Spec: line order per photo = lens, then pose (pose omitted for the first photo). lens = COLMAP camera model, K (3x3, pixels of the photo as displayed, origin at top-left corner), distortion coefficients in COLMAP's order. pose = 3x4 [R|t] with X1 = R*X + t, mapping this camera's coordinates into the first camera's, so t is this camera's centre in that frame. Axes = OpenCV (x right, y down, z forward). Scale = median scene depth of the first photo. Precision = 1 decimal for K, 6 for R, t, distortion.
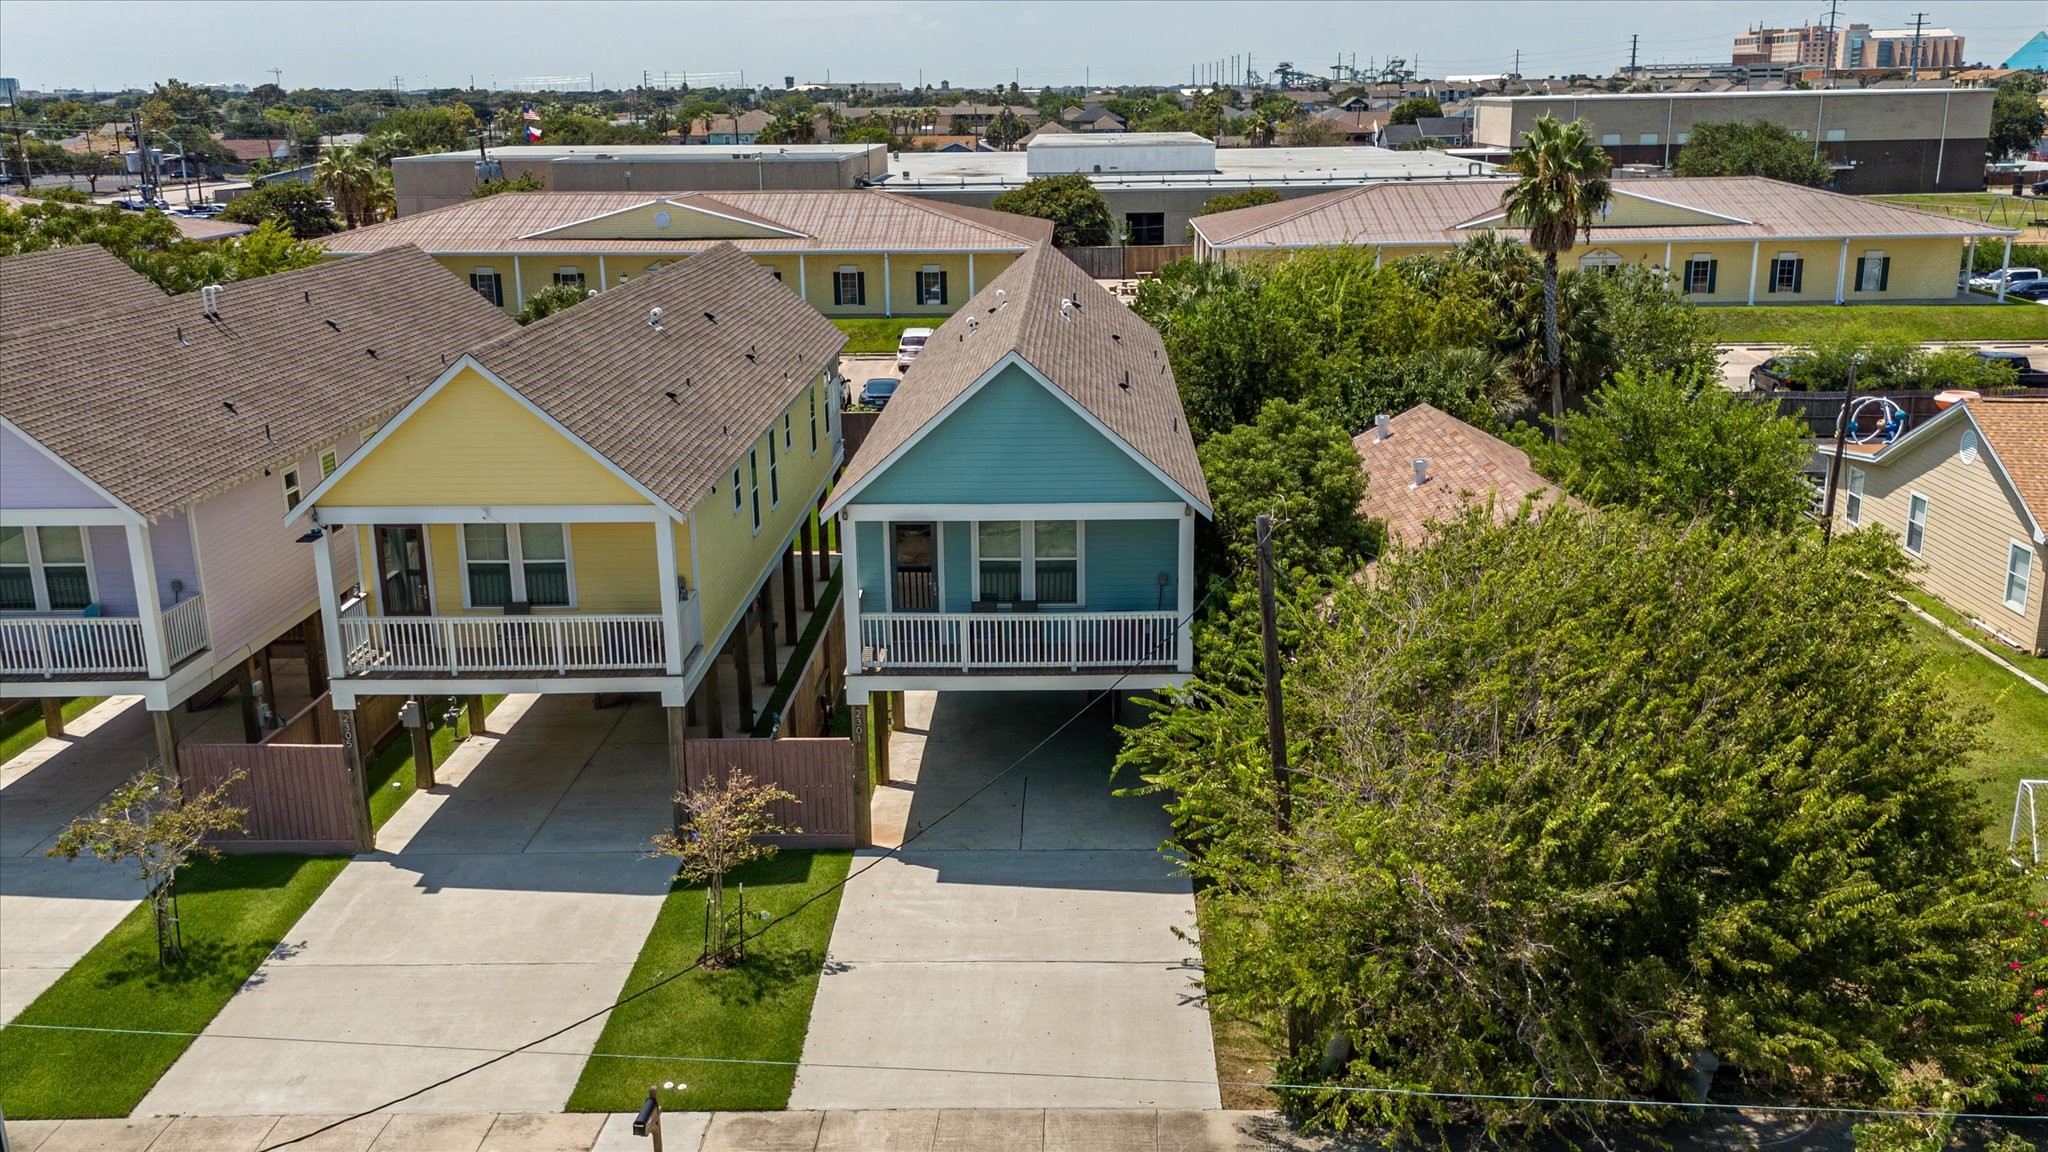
lens RADIAL K [[1864.3, 0, 1024.3], [0, 1864.3, 578.5], [0, 0, 1]] dist [0.019289, 0.001498]
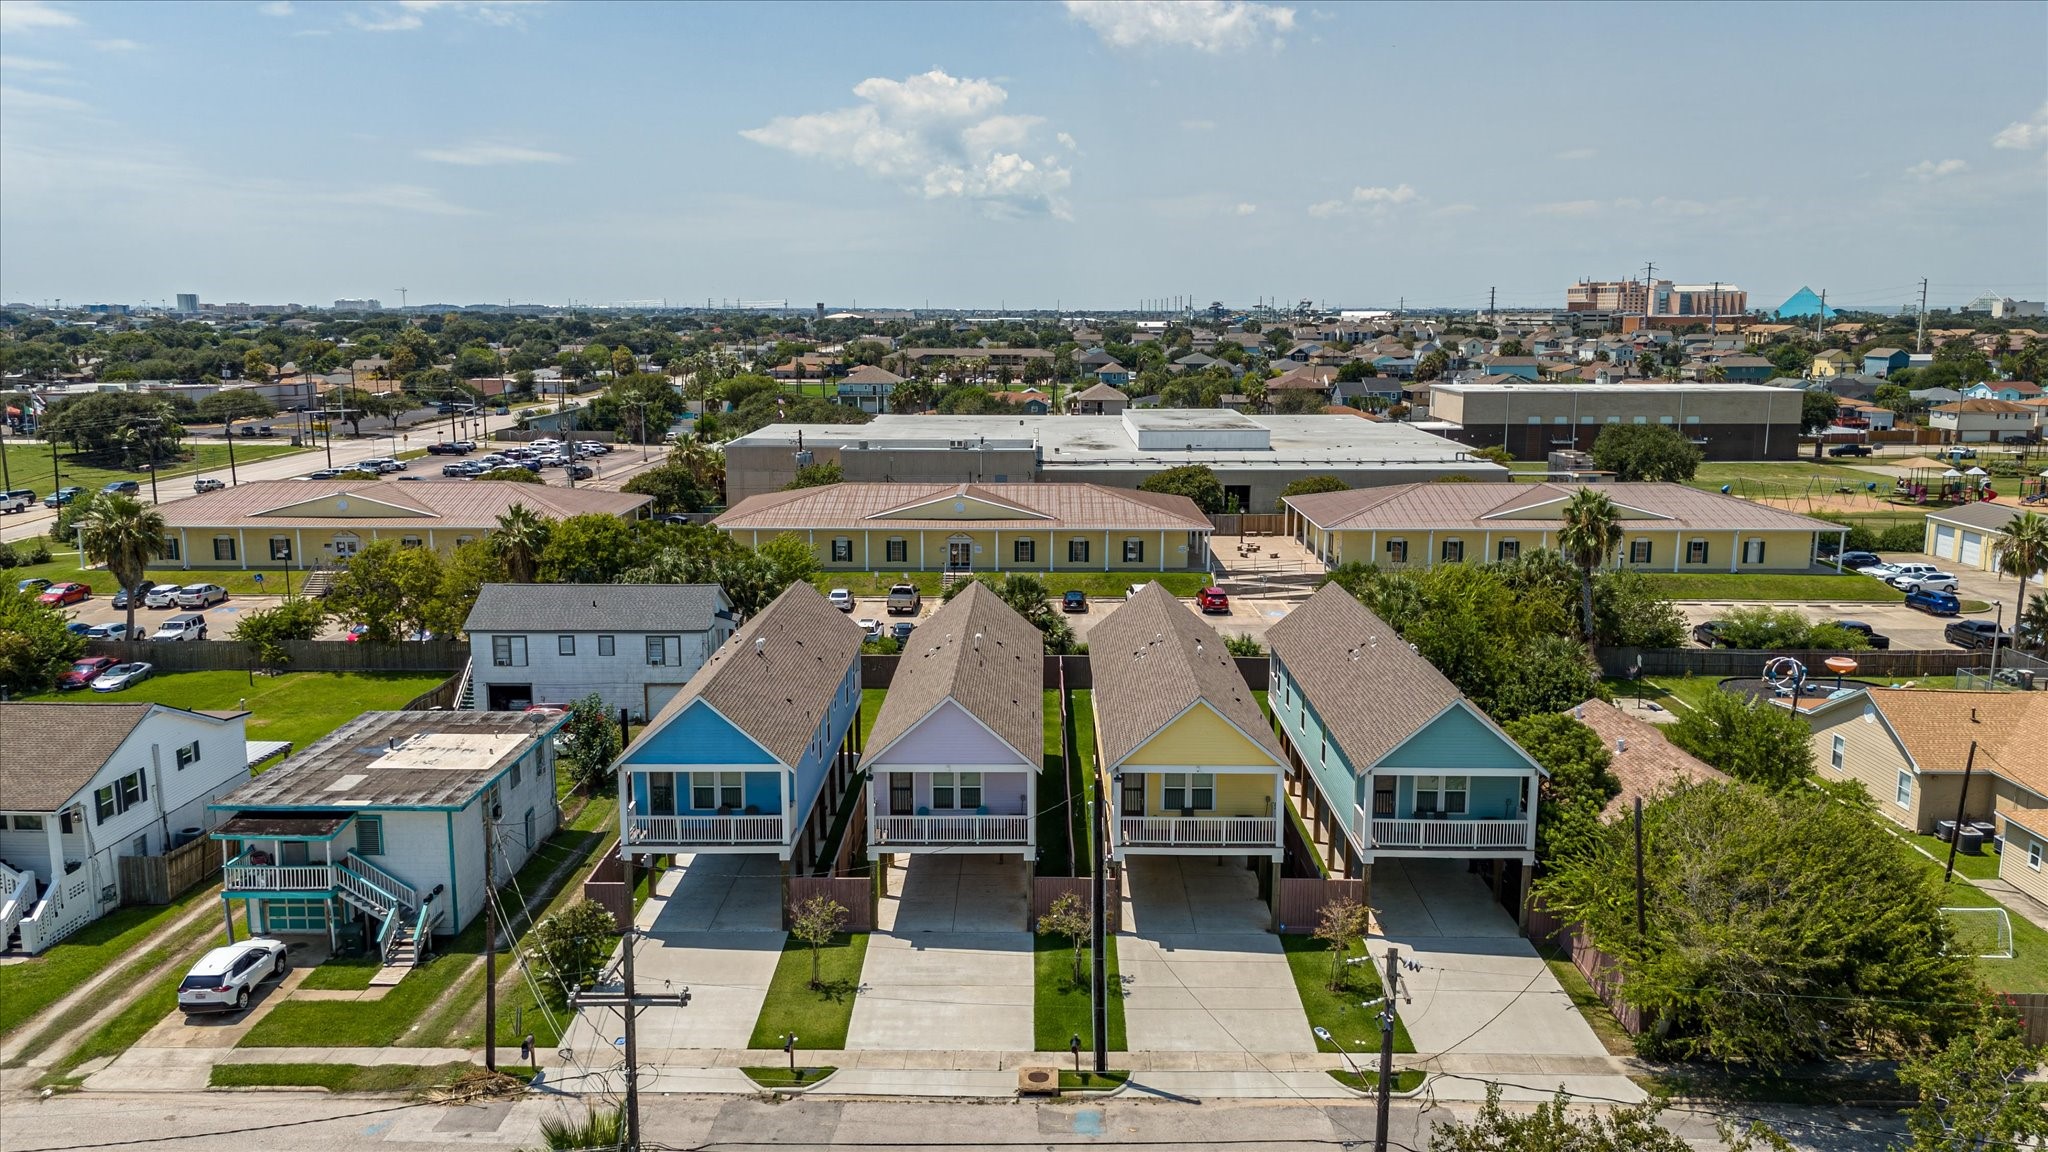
lens RADIAL K [[1489.7, 0, 1021.3], [0, 1489.7, 571.0], [0, 0, 1]] dist [0.021267, -0.002991]
pose [[0.999920, 0.009684, 0.008171, -0.216638], [-0.008927, 0.996069, -0.088126, -0.047026], [-0.008992, 0.088046, 0.996076, -0.296402]]
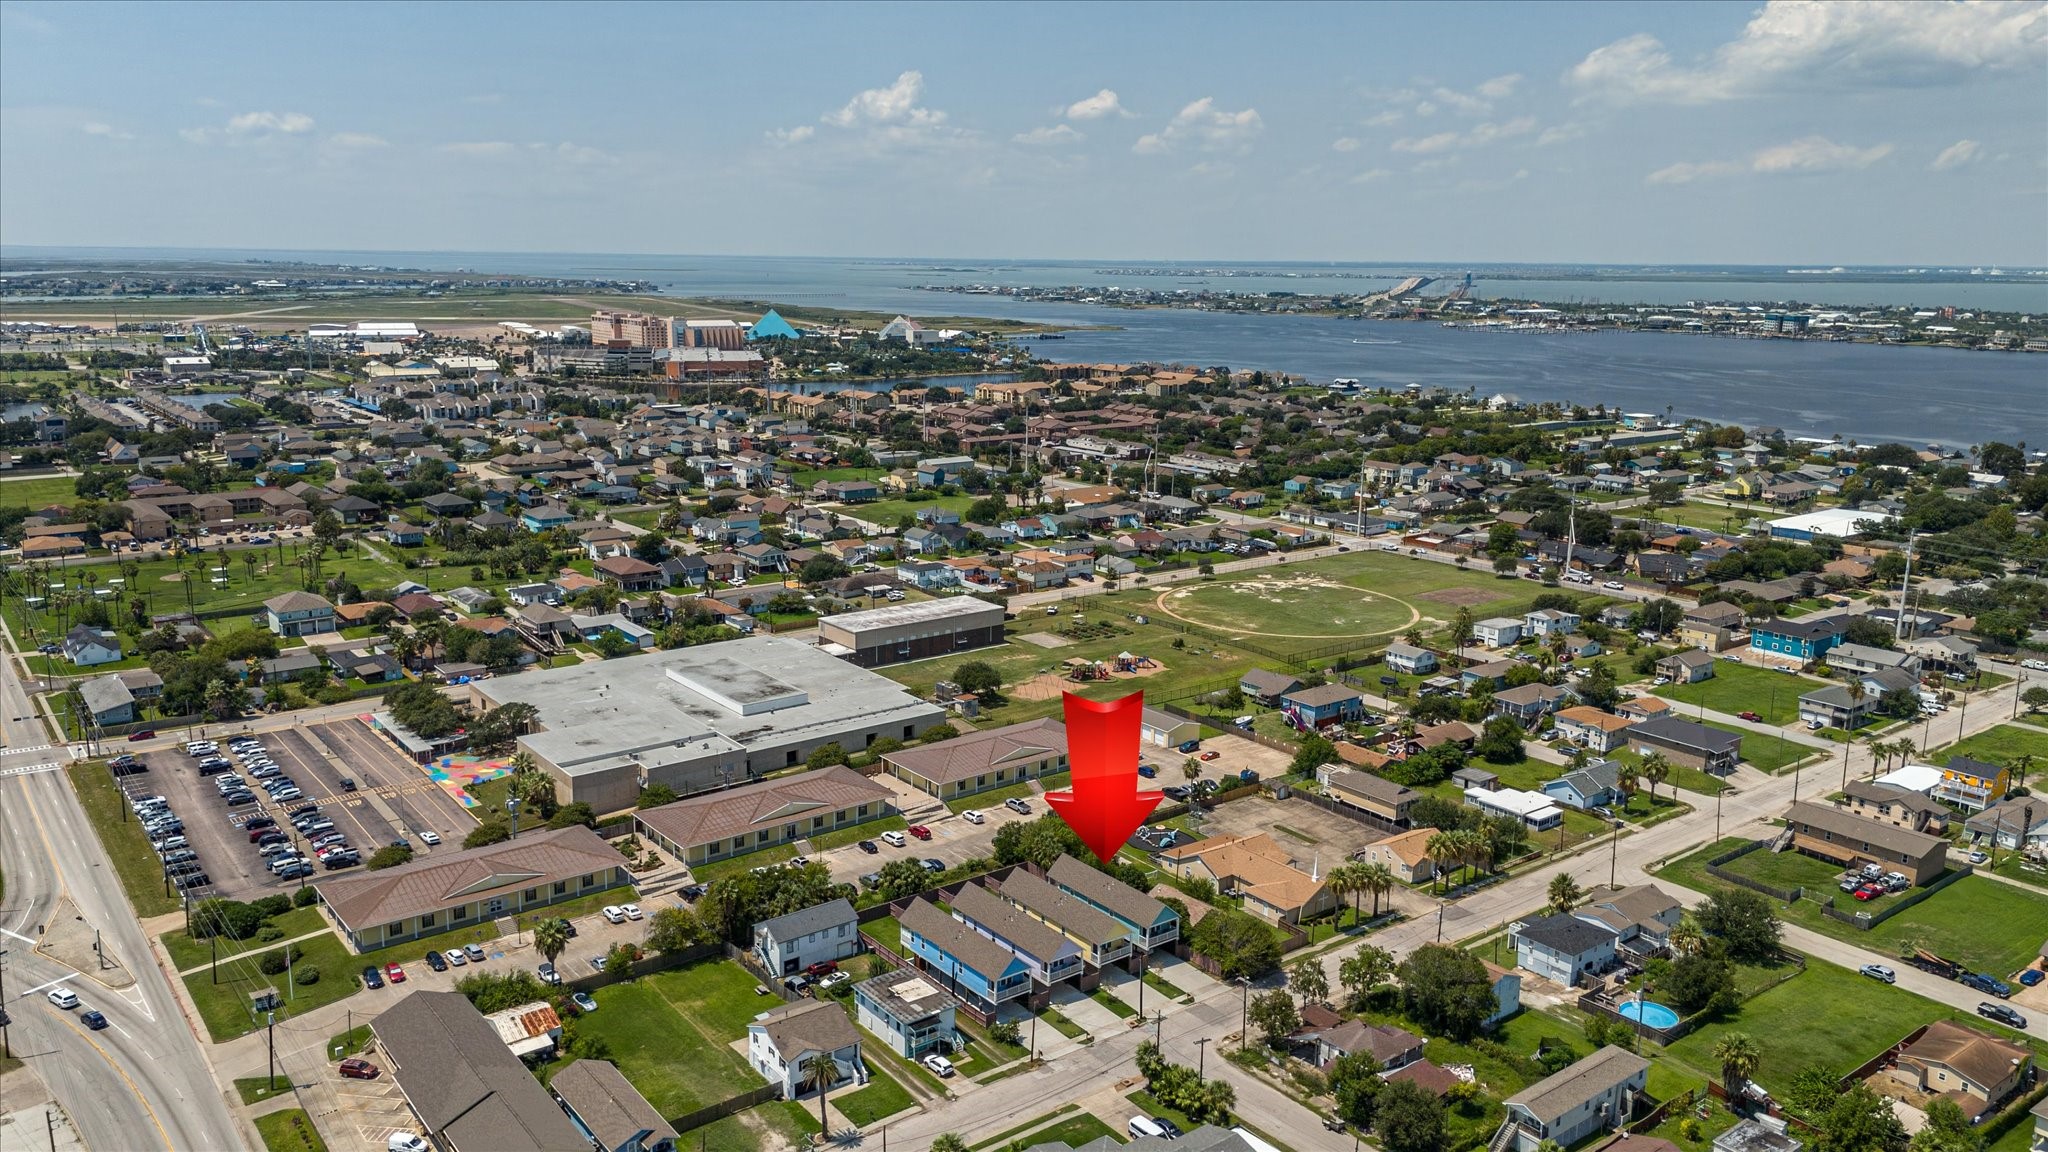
lens RADIAL K [[1489.7, 0, 1021.3], [0, 1489.7, 571.0], [0, 0, 1]] dist [0.021267, -0.002991]
pose [[0.770973, -0.103545, 0.628394, -2.547008], [0.138329, 0.990365, -0.006526, -0.931840], [-0.621664, 0.091957, 0.777868, -2.178829]]
